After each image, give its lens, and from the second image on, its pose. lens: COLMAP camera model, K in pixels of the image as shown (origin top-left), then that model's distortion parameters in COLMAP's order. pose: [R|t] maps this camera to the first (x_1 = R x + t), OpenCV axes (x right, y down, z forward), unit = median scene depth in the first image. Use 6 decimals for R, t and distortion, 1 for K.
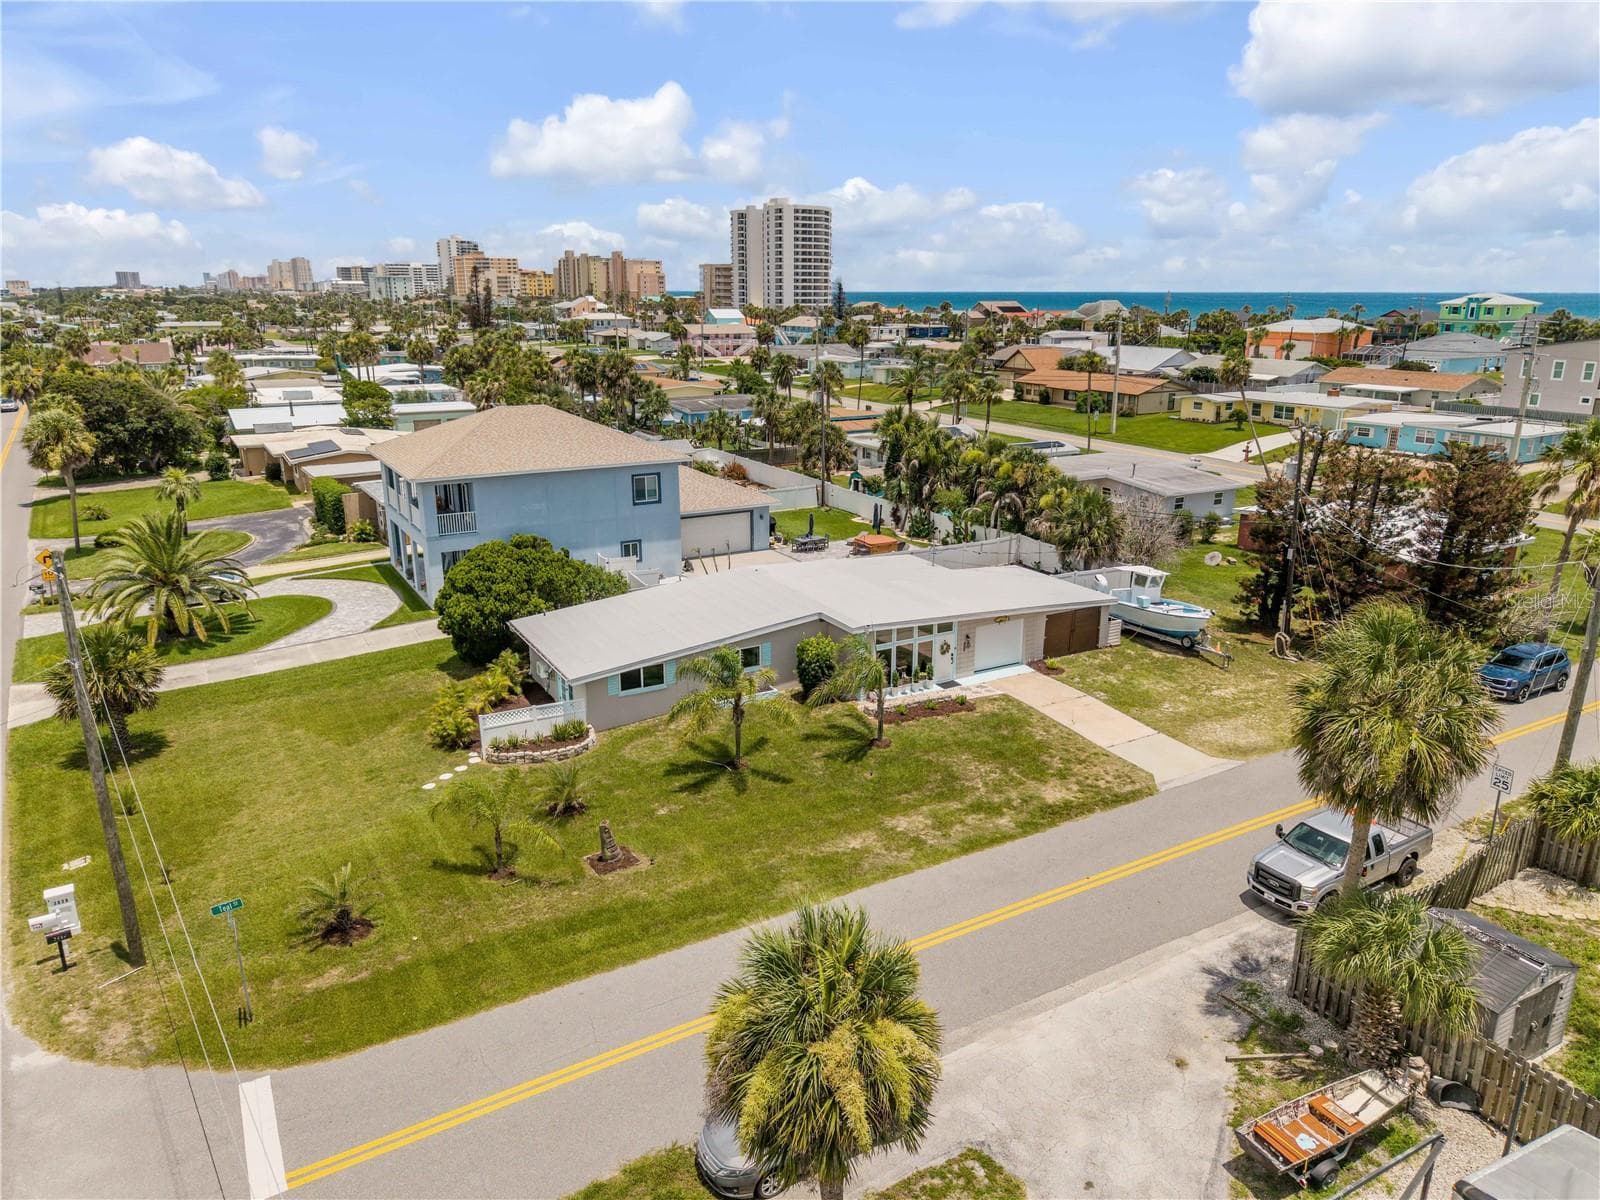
lens RADIAL K [[1059.3, 0, 810.1], [0, 1059.3, 601.7], [0, 0, 1]] dist [-0.003011, -0.002559]
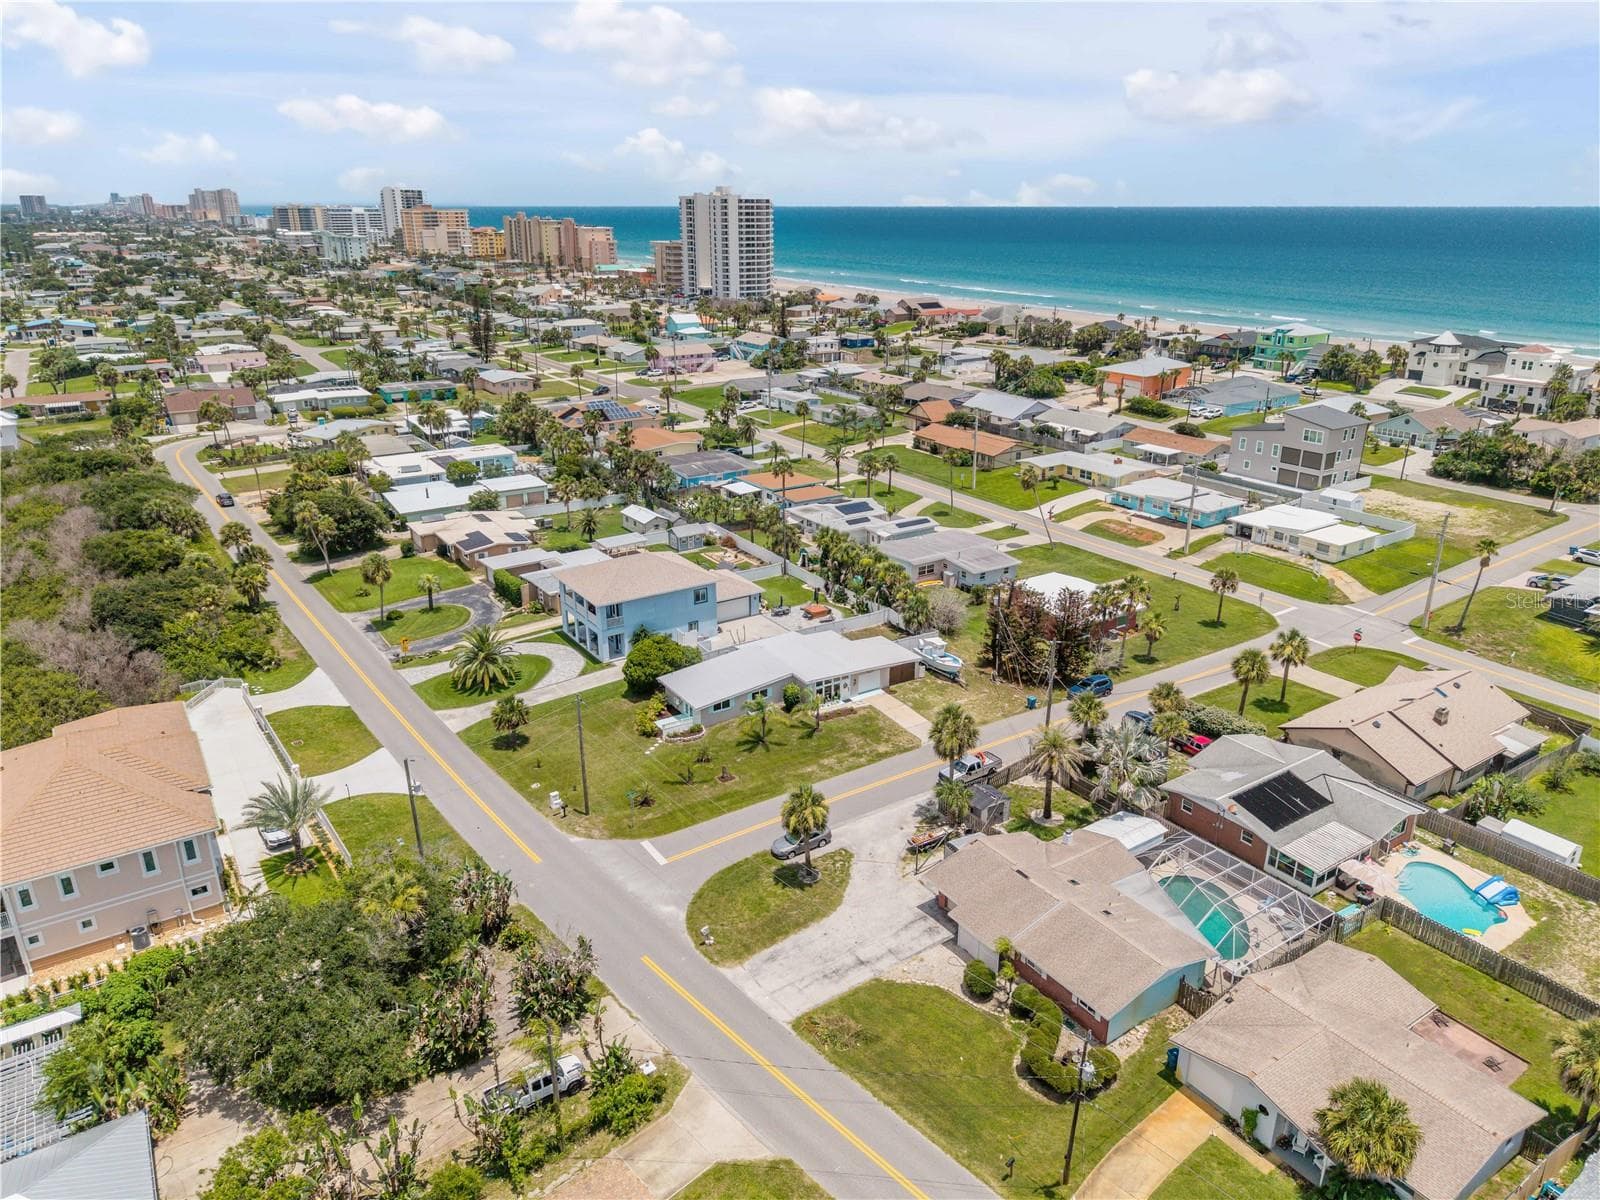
lens RADIAL K [[1058.9, 0, 800.0], [0, 1058.9, 600.0], [0, 0, 1]] dist [0.047460, -0.071677]
pose [[0.998822, -0.024024, 0.042167, -0.055535], [0.020848, 0.997025, 0.074206, -0.263372], [-0.043824, -0.073240, 0.996351, -1.086266]]
